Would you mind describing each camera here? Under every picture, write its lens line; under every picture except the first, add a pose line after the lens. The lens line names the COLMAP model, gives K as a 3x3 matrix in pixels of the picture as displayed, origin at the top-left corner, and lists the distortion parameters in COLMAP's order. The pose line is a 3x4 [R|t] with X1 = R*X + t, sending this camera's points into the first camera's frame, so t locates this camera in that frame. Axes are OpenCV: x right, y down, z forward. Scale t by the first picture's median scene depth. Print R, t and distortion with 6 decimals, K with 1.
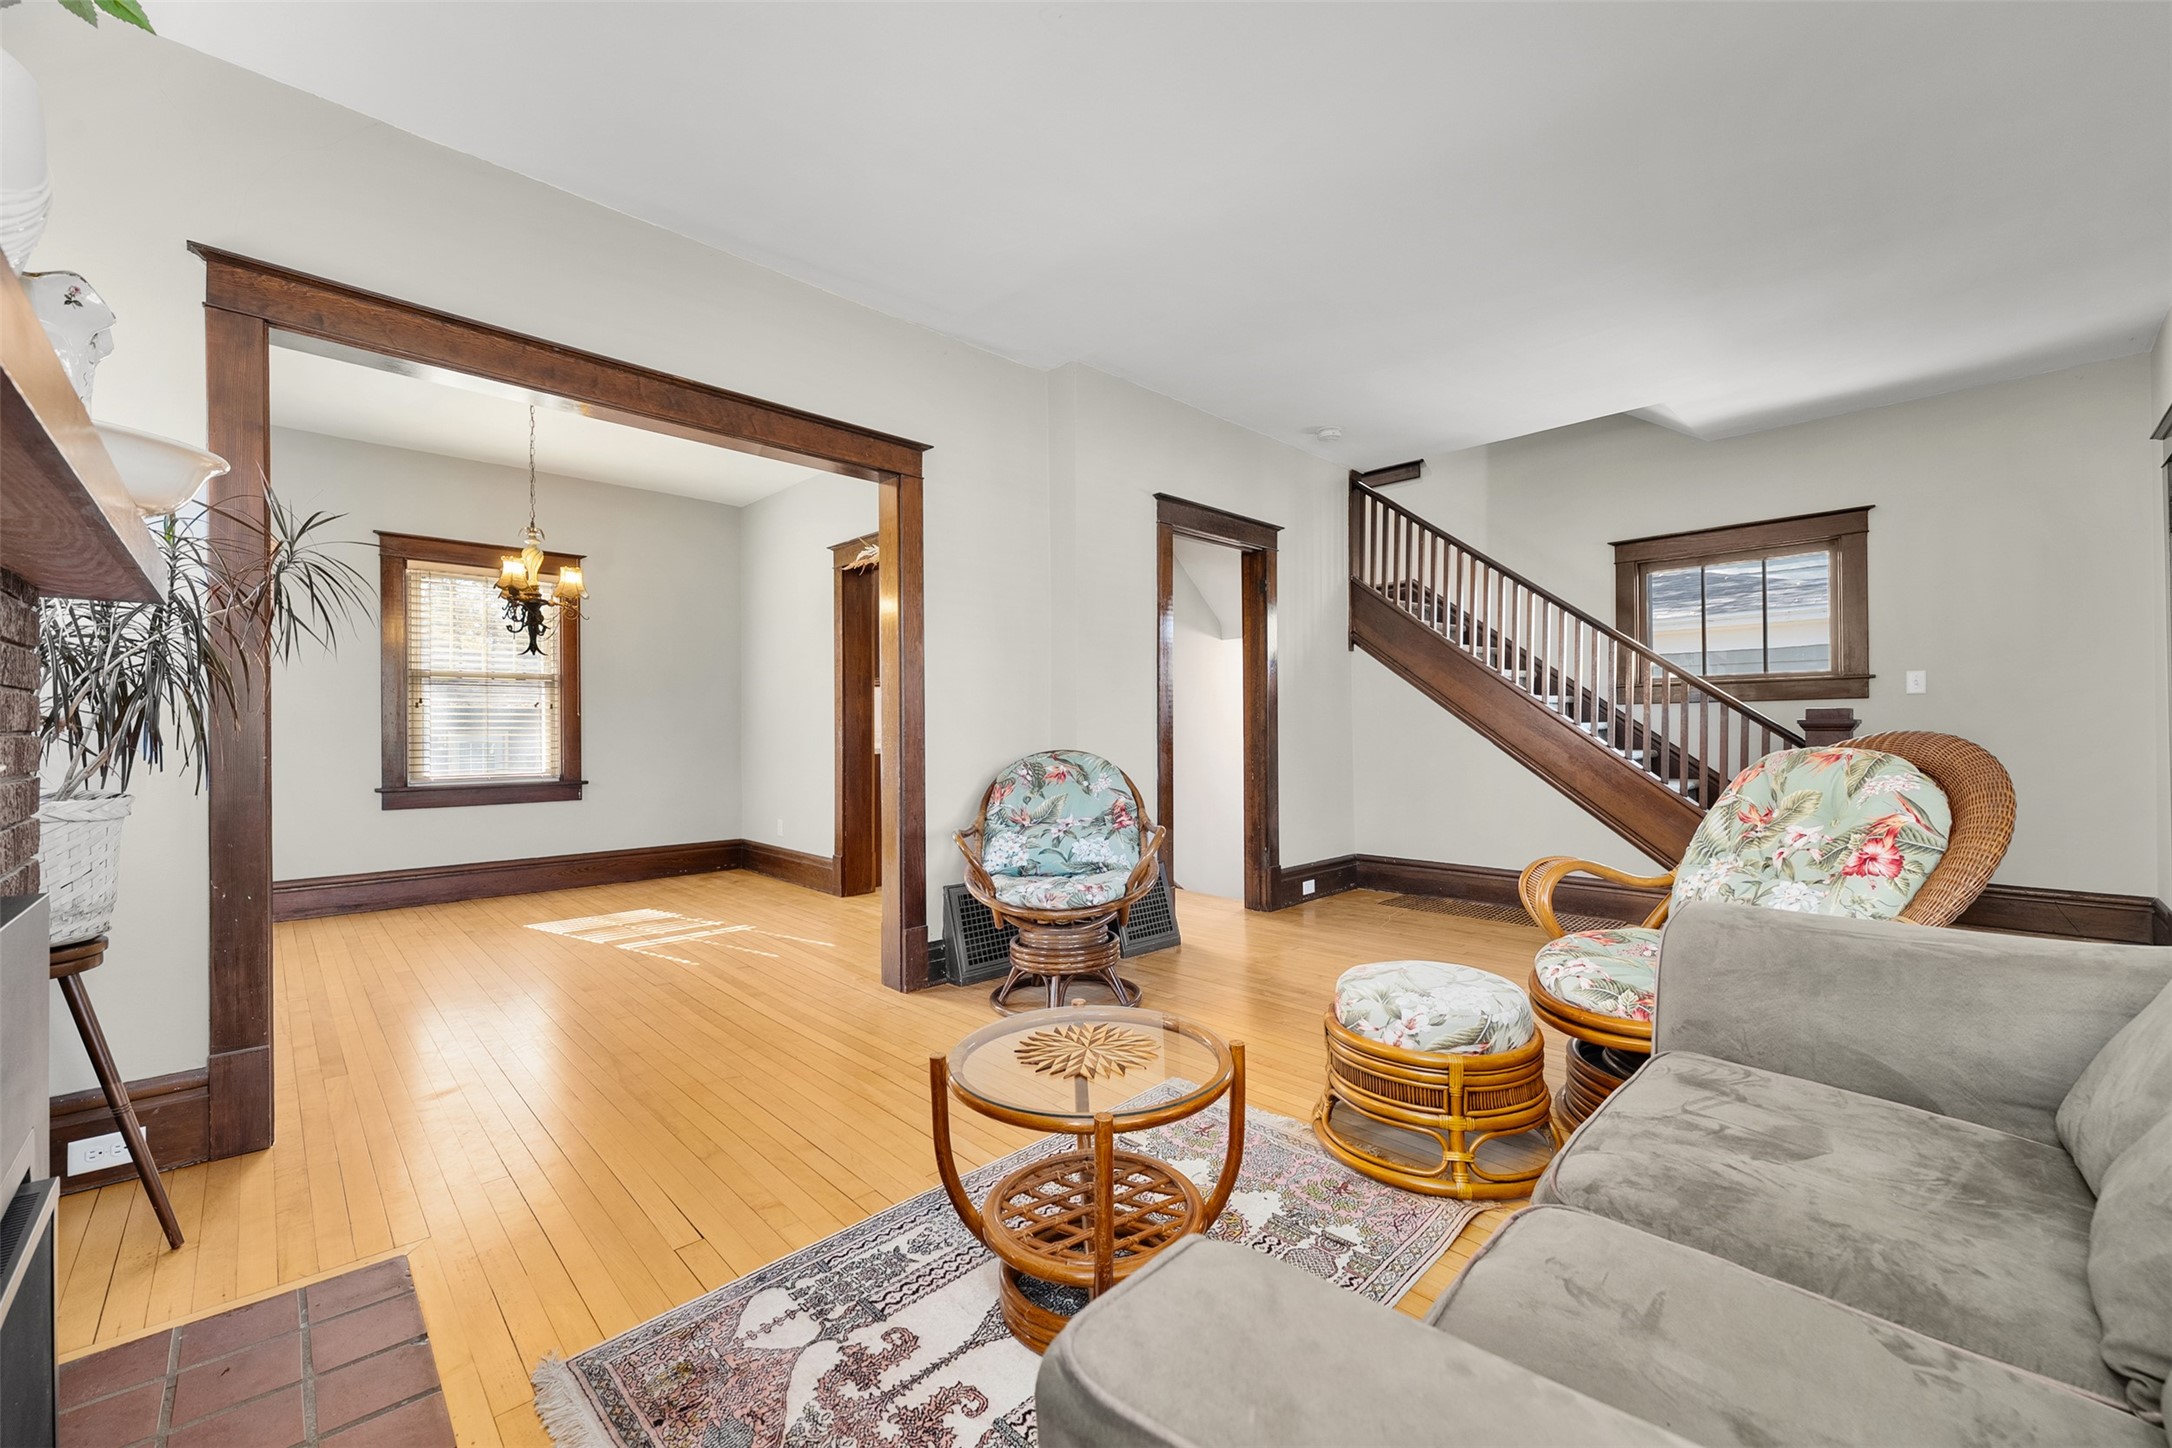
lens RADIAL K [[871.5, 0, 1081.2], [0, 871.5, 724.9], [0, 0, 1]] dist [0.000259, -0.000398]
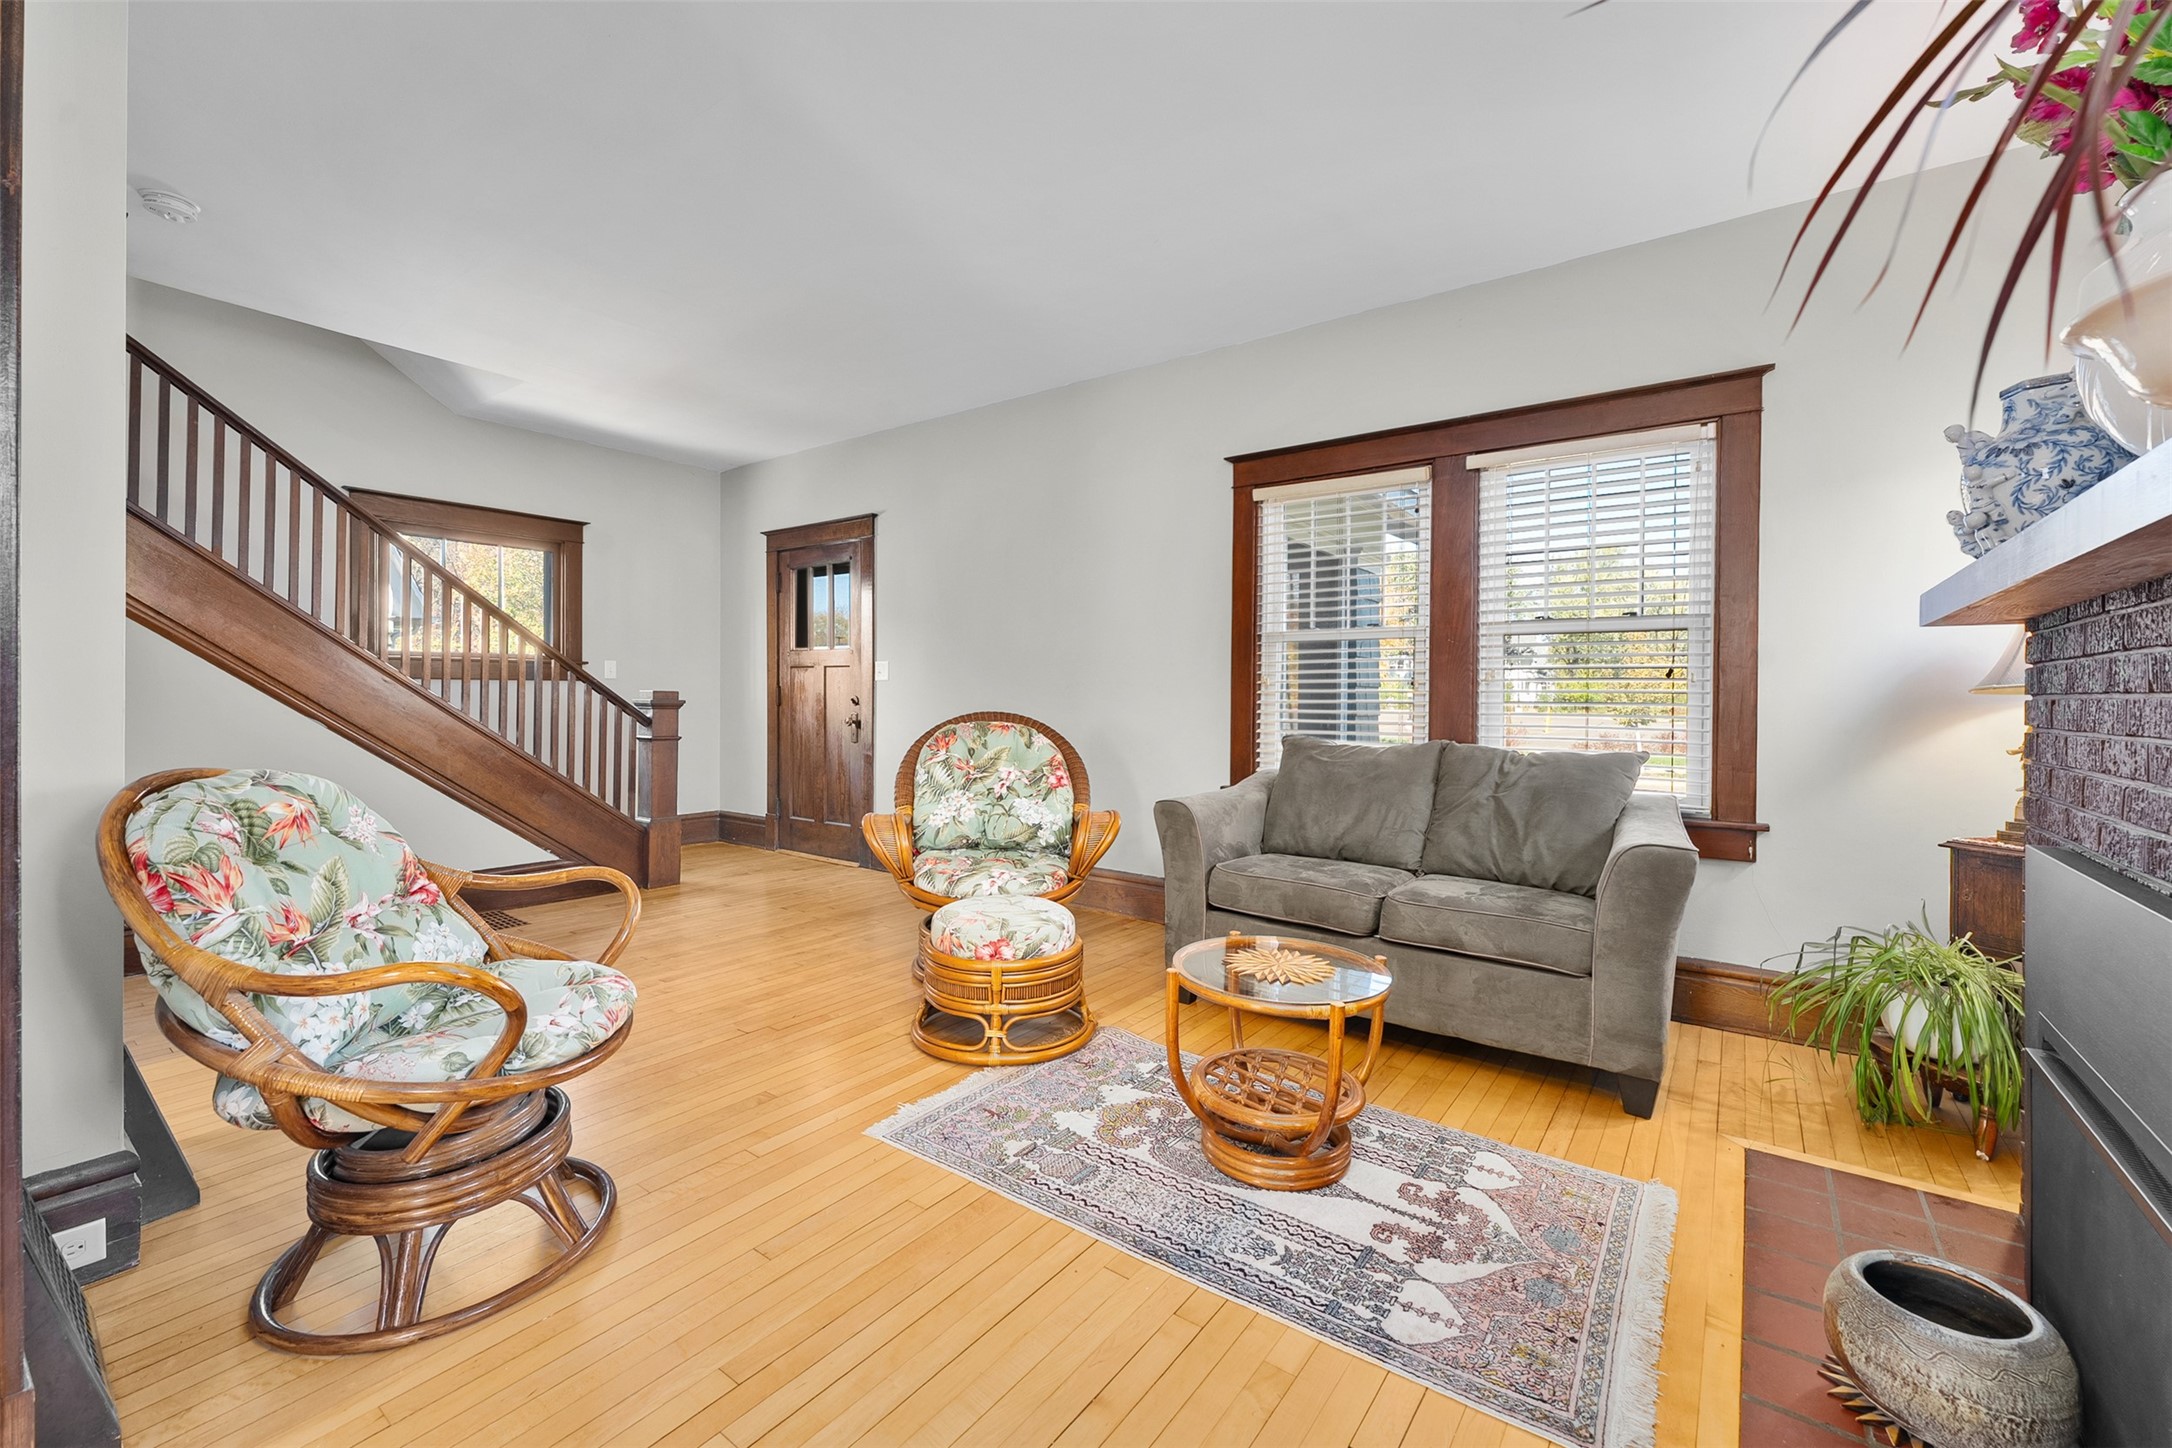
lens RADIAL K [[886.4, 0, 1085.5], [0, 886.4, 695.6], [0, 0, 1]] dist [0.000057, -0.000059]
pose [[-0.170848, 0.005922, 0.985280, -1.128849], [-0.009045, 0.999930, -0.007578, -0.017474], [-0.985256, -0.010206, -0.170783, 1.361322]]
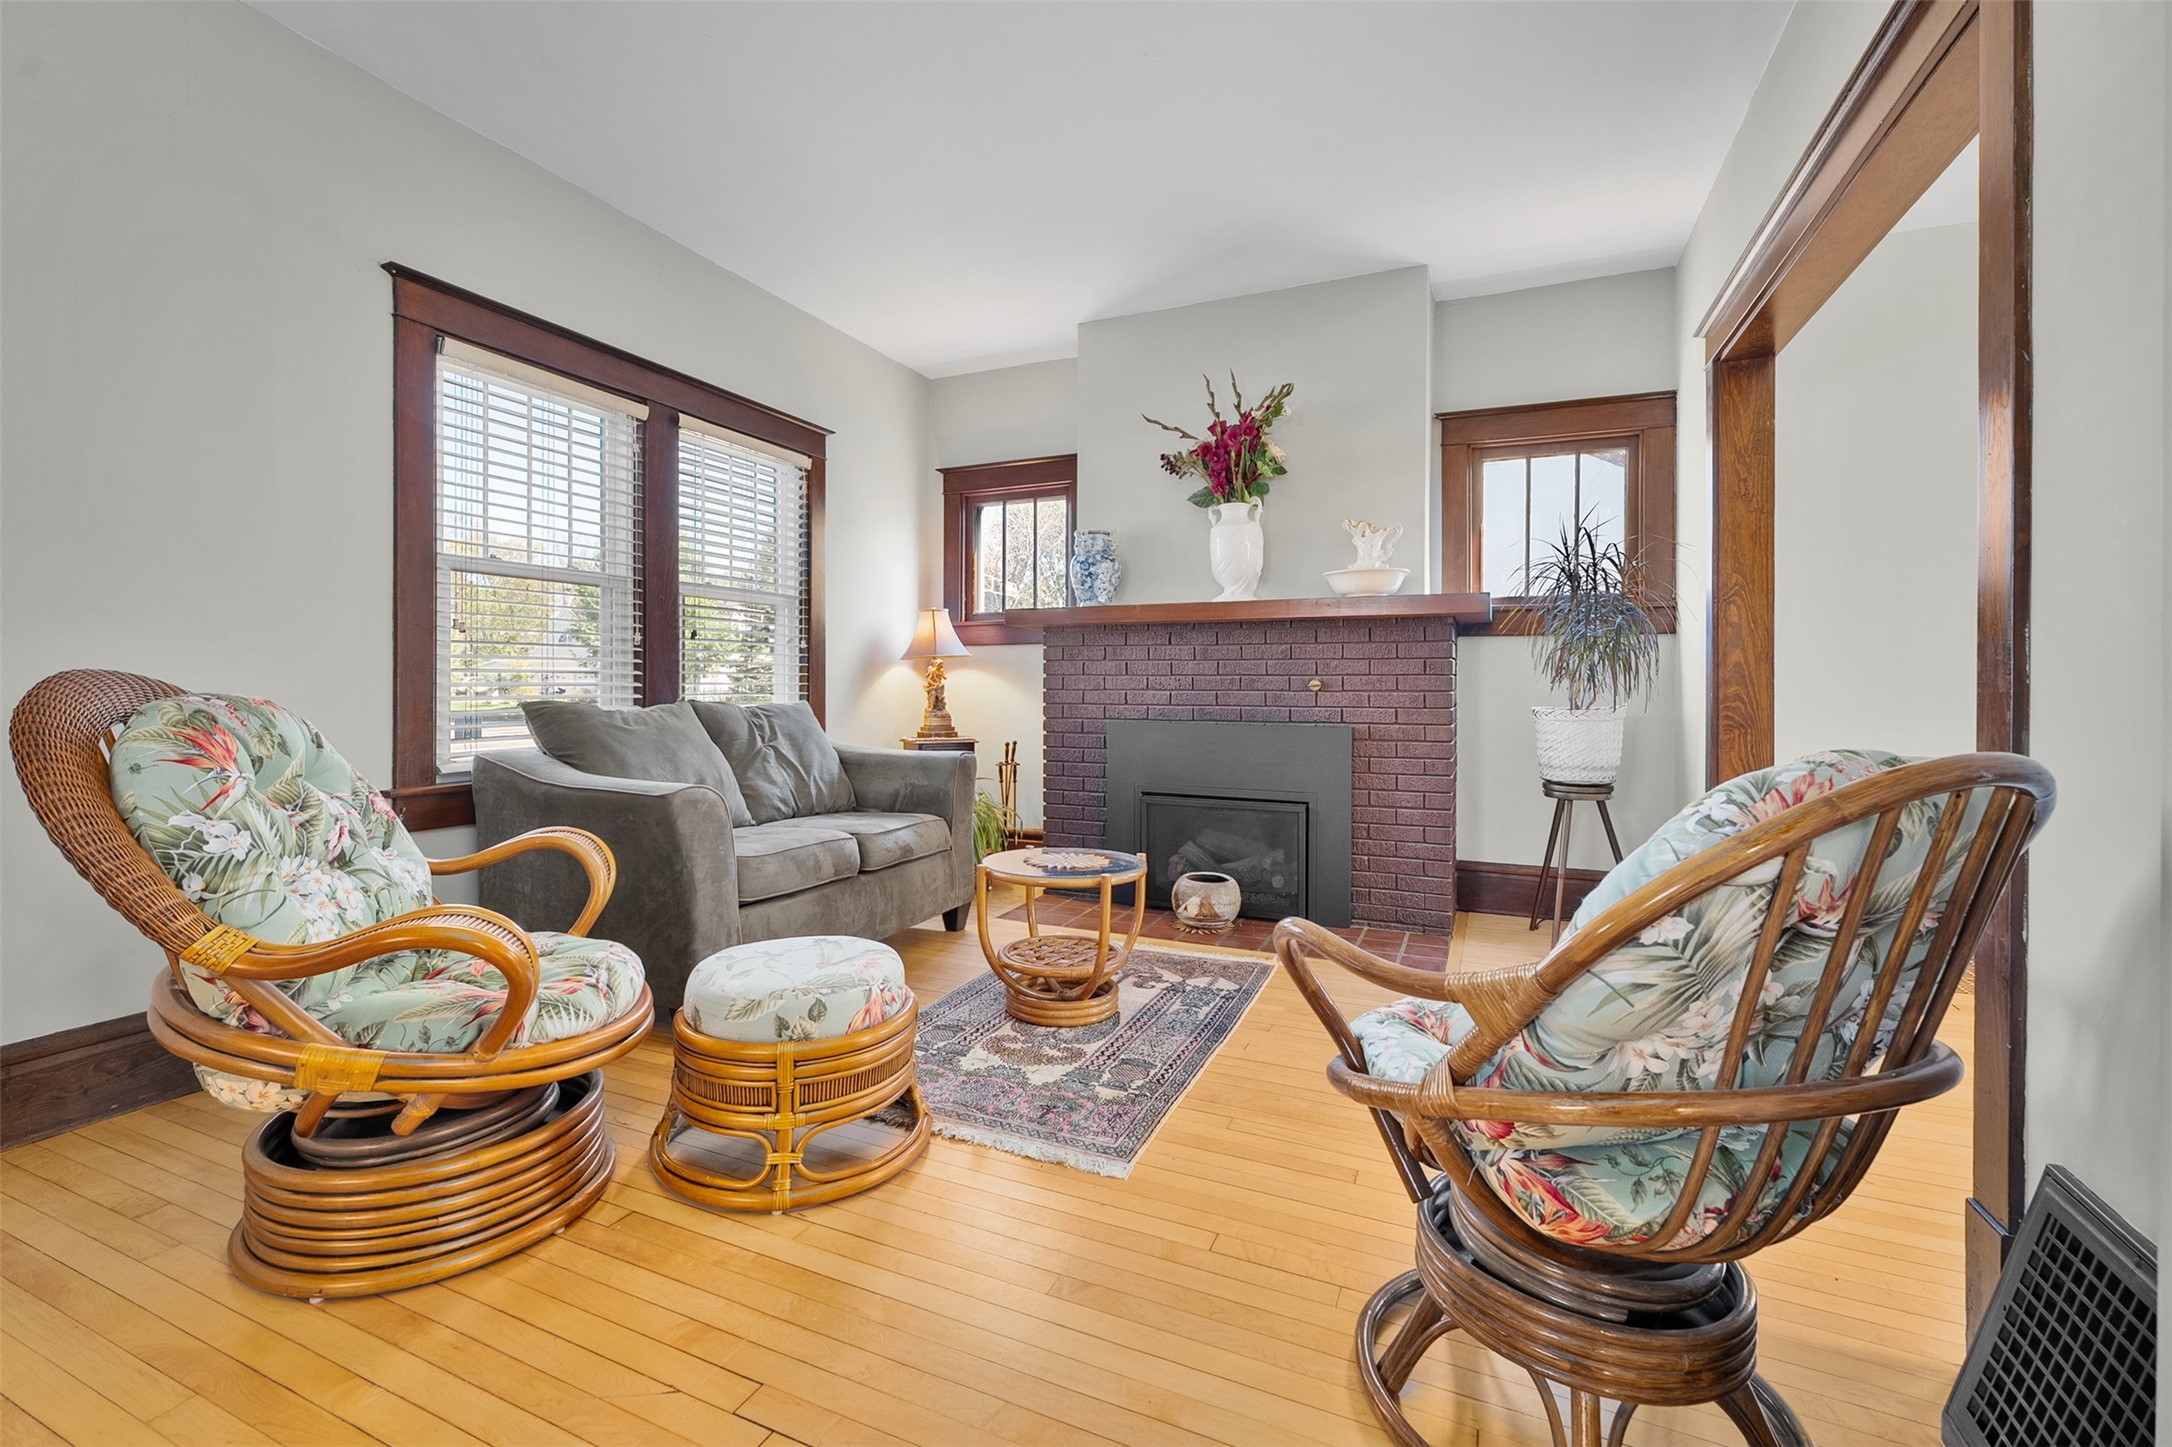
lens RADIAL K [[935.4, 0, 1078.8], [0, 935.4, 680.1], [0, 0, 1]] dist [-0.001322, -0.000079]
pose [[-0.924316, 0.000300, -0.381627, 0.611501], [0.001898, 0.999991, -0.003811, 0.024024], [0.381623, -0.004246, -0.924308, 2.420570]]
